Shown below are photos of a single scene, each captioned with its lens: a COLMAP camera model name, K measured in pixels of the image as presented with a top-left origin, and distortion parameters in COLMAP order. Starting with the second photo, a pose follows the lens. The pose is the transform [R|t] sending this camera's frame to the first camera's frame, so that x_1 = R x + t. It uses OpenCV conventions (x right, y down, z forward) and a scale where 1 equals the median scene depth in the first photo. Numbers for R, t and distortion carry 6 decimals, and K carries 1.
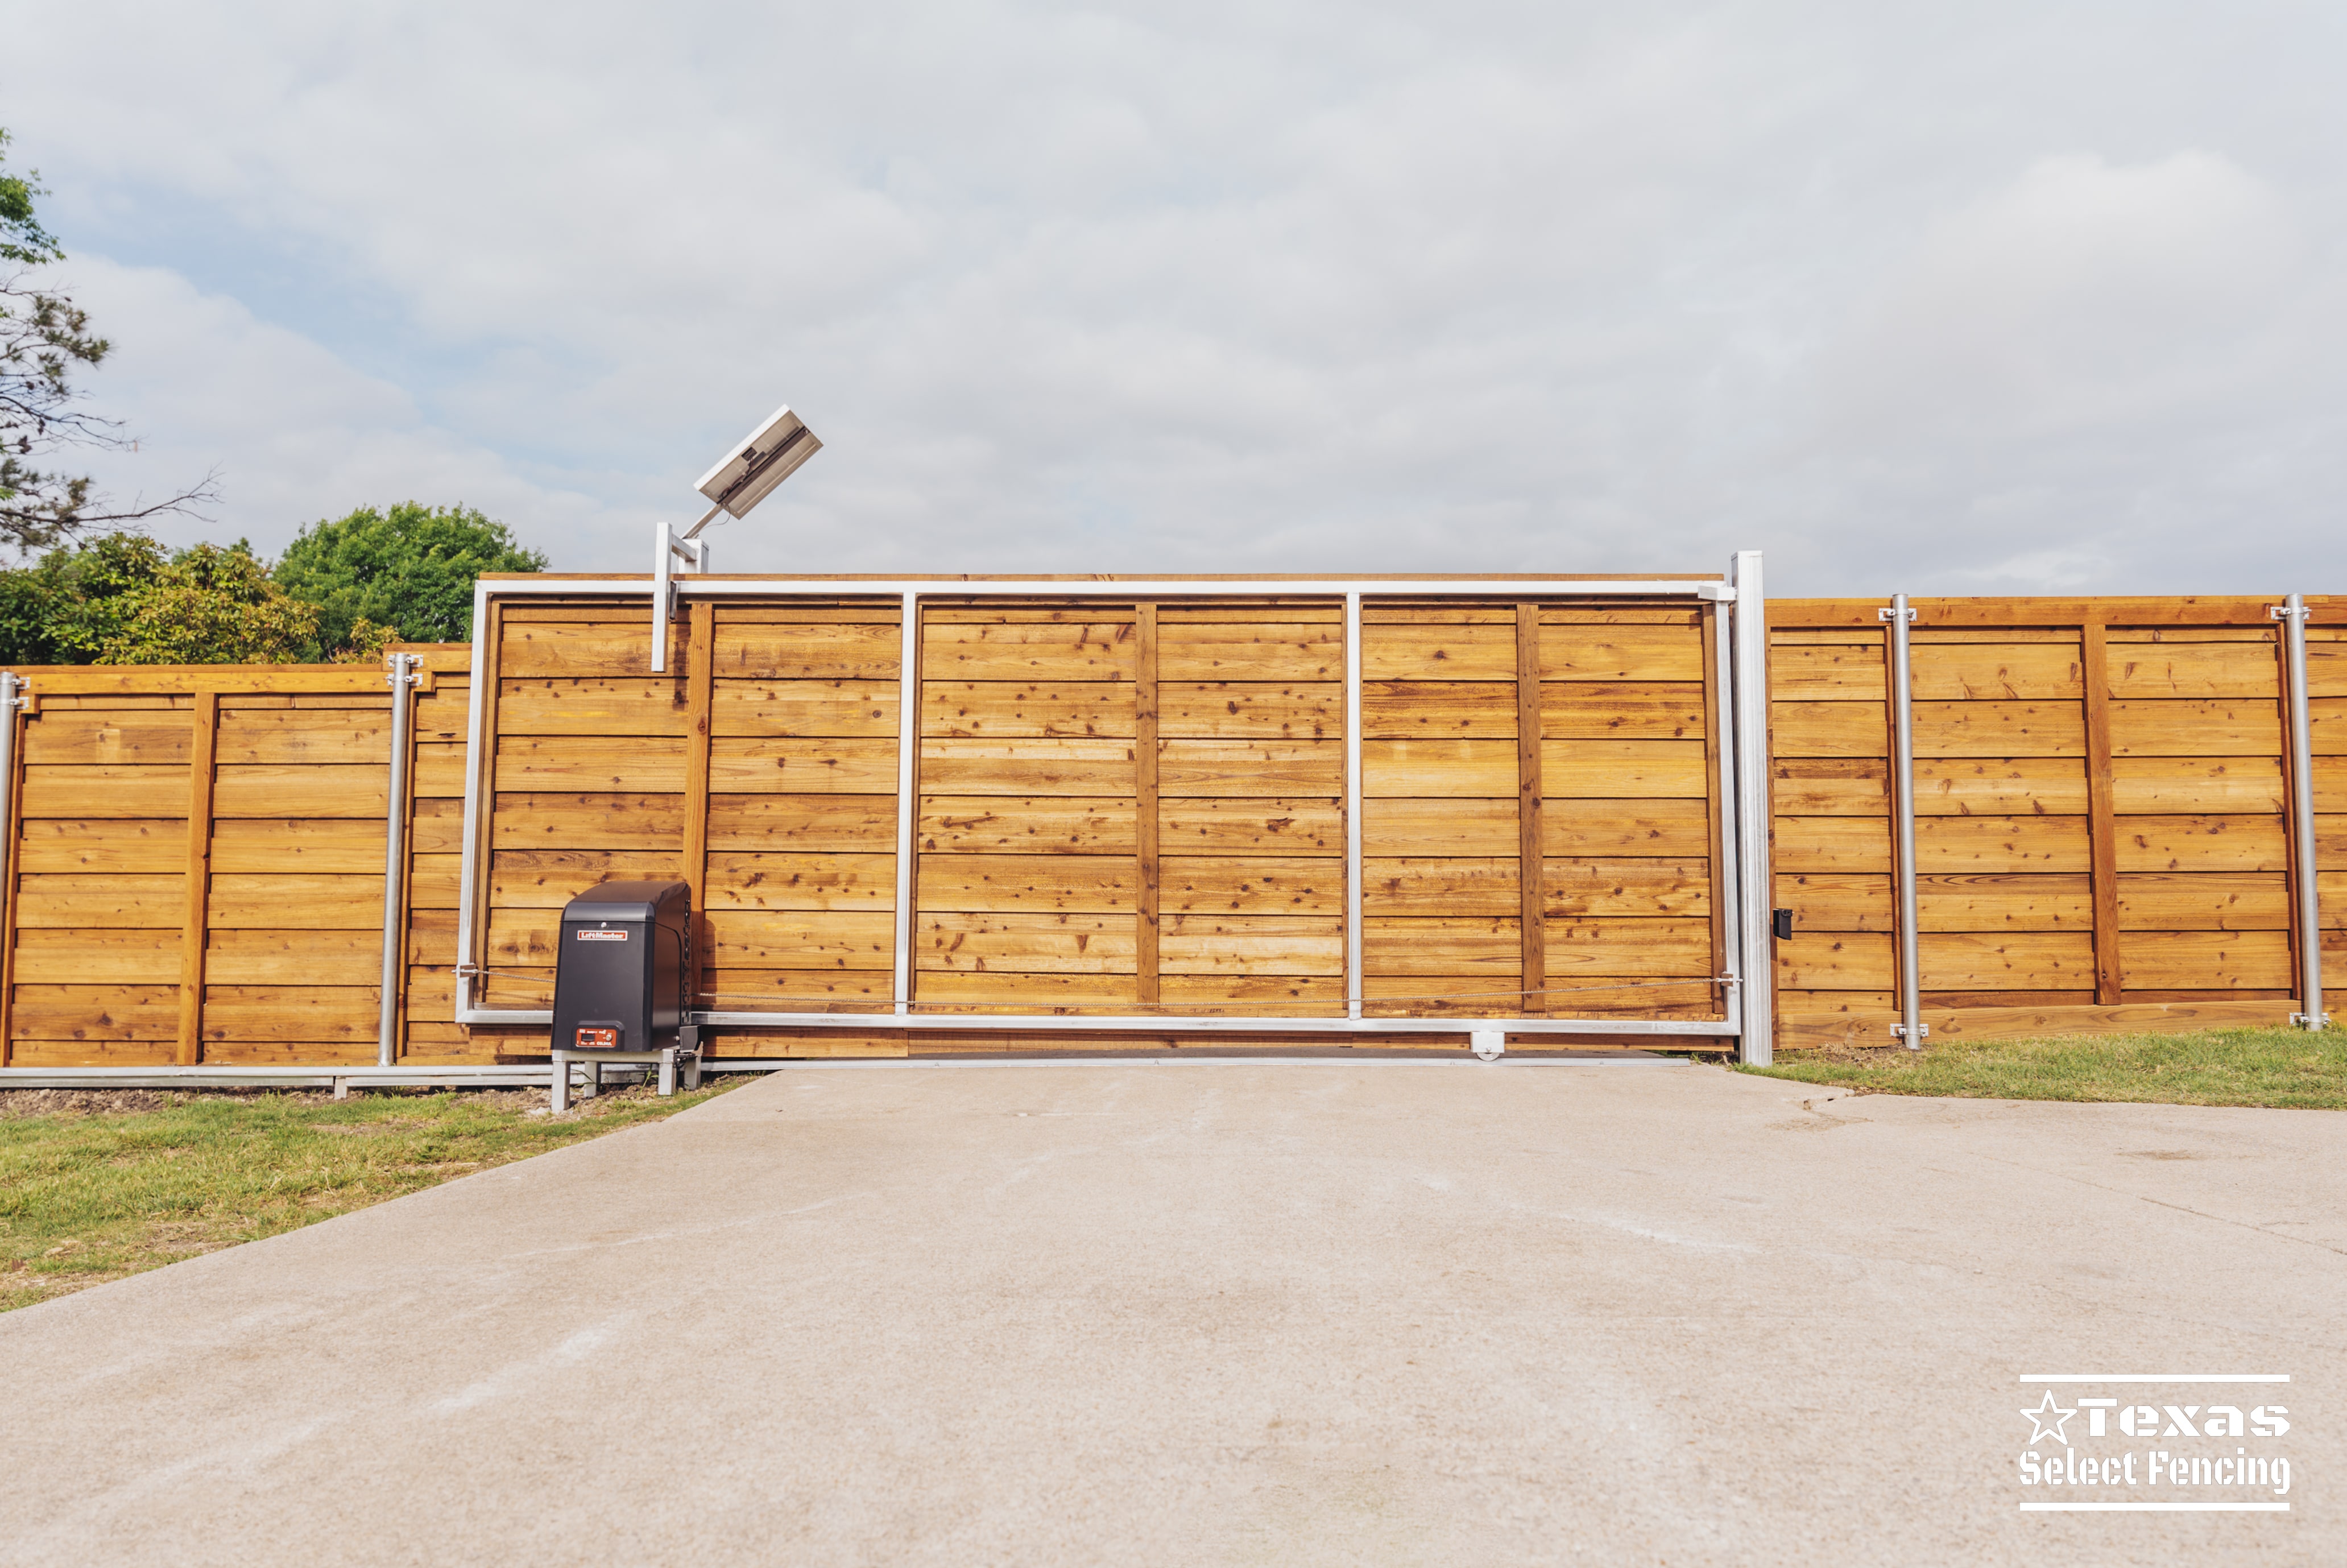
lens RADIAL K [[1585.7, 0, 1185.4], [0, 1585.7, 781.9], [0, 0, 1]] dist [-0.005760, -0.003086]
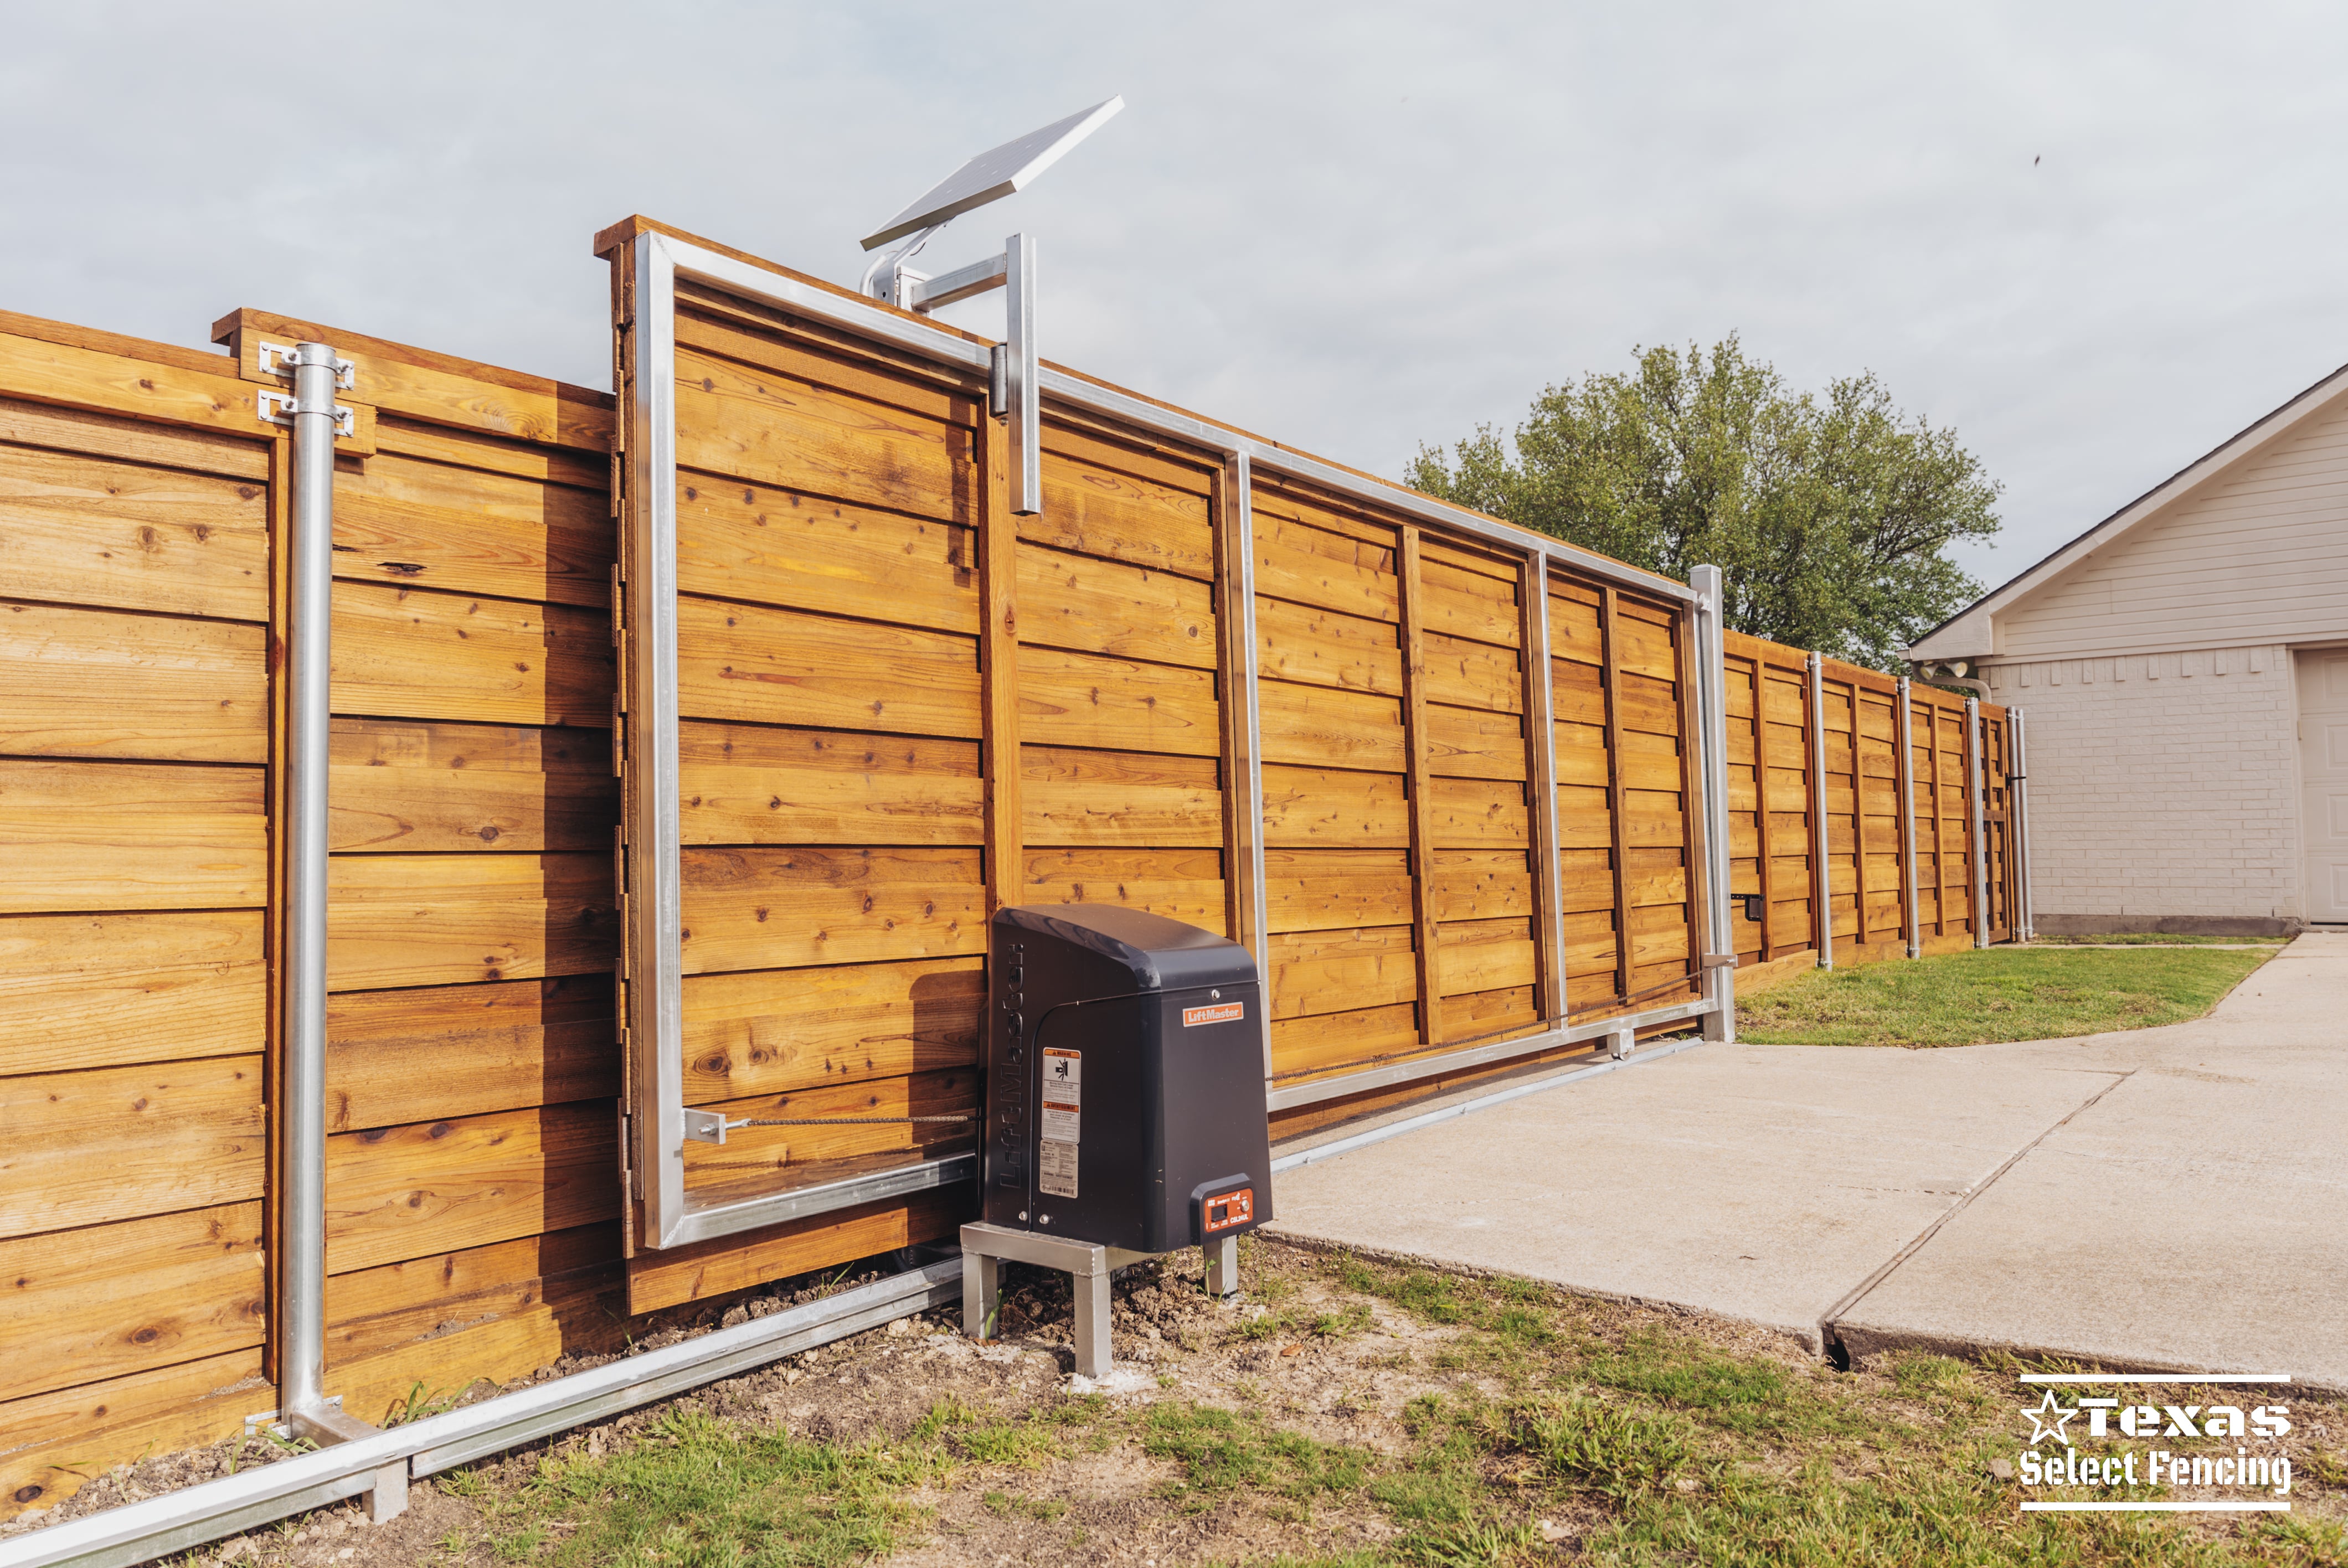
lens RADIAL K [[1586.2, 0, 1185.9], [0, 1586.2, 781.9], [0, 0, 1]] dist [-0.005760, -0.003086]
pose [[0.596078, 0.027968, 0.802439, -0.715380], [-0.036618, 0.999300, -0.007629, 0.023230], [-0.802091, -0.024836, 0.596685, 0.622619]]
